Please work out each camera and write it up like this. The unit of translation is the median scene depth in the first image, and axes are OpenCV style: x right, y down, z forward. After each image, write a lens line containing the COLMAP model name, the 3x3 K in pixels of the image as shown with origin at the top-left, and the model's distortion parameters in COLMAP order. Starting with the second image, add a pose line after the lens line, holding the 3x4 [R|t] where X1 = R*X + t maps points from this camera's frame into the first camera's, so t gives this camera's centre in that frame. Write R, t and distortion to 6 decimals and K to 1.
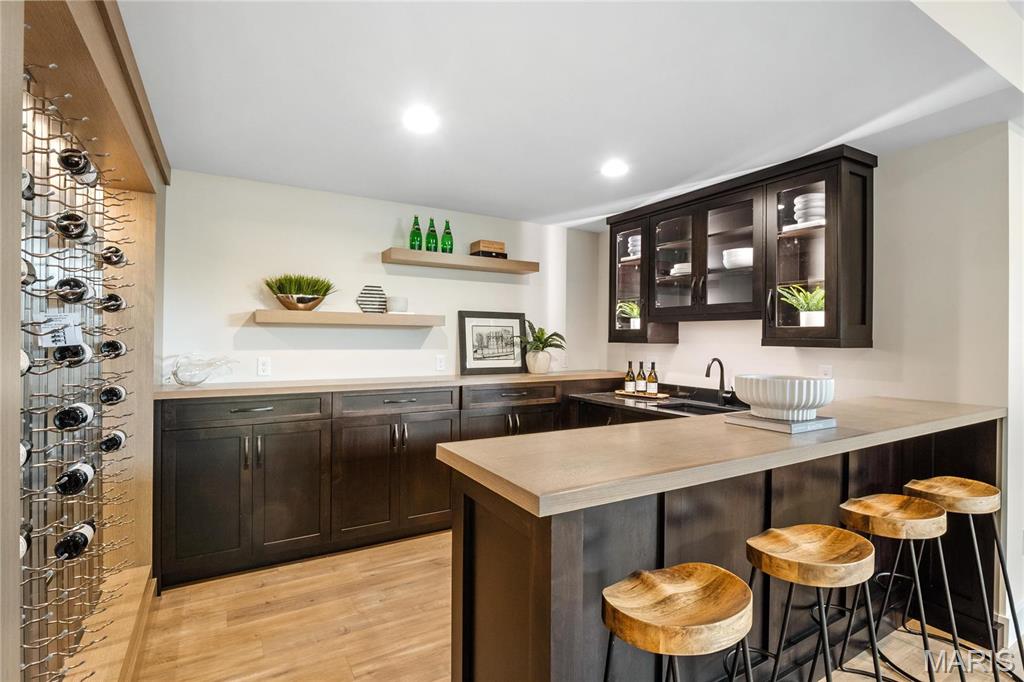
lens RADIAL K [[487.7, 0, 512.0], [0, 487.7, 341.0], [0, 0, 1]] dist [-0.001711, -0.000152]
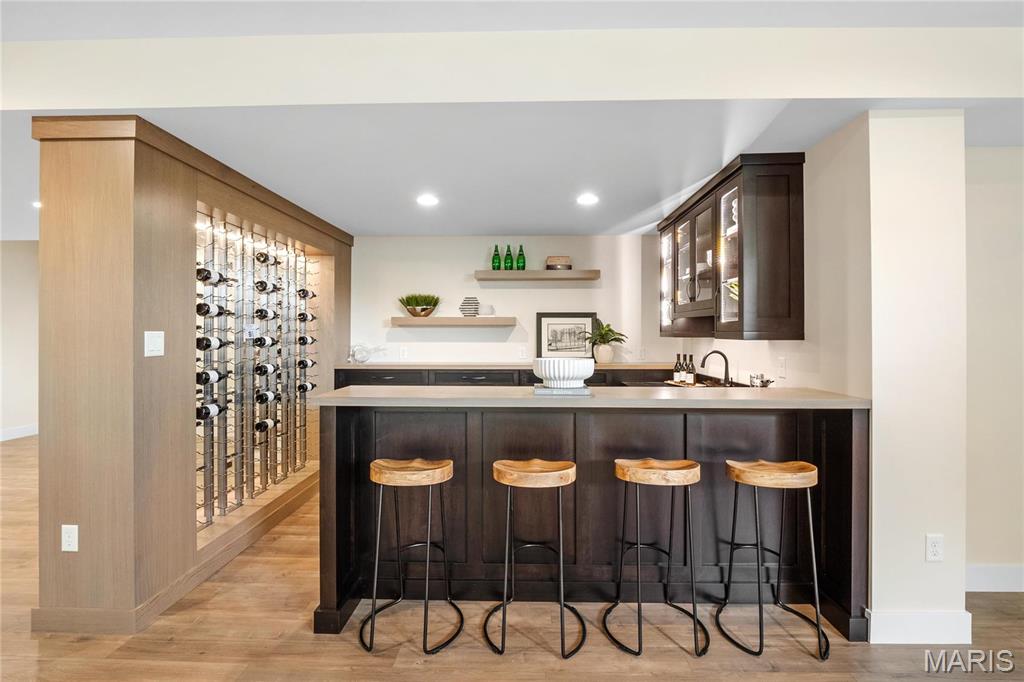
lens RADIAL K [[487.4, 0, 509.1], [0, 487.4, 328.7], [0, 0, 1]] dist [-0.016462, -0.000930]
pose [[0.845825, -0.013046, -0.533302, 0.599728], [0.003502, 0.999815, -0.018904, 0.005313], [0.533450, 0.014122, 0.845714, -0.147754]]
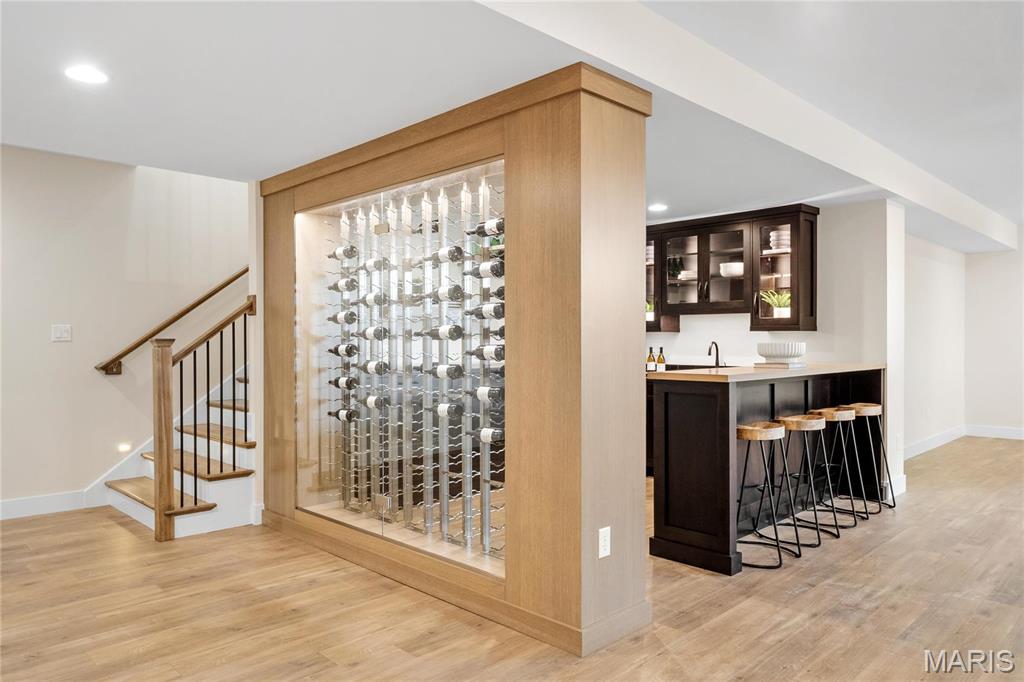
lens RADIAL K [[691.7, 0, 512.0], [0, 691.7, 341.0], [0, 0, 1]] dist [0.026264, -0.000417]
pose [[0.969940, -0.011796, 0.243058, -0.588276], [0.012464, 0.999922, -0.001213, 0.028608], [-0.243024, 0.004206, 0.970011, -0.723011]]
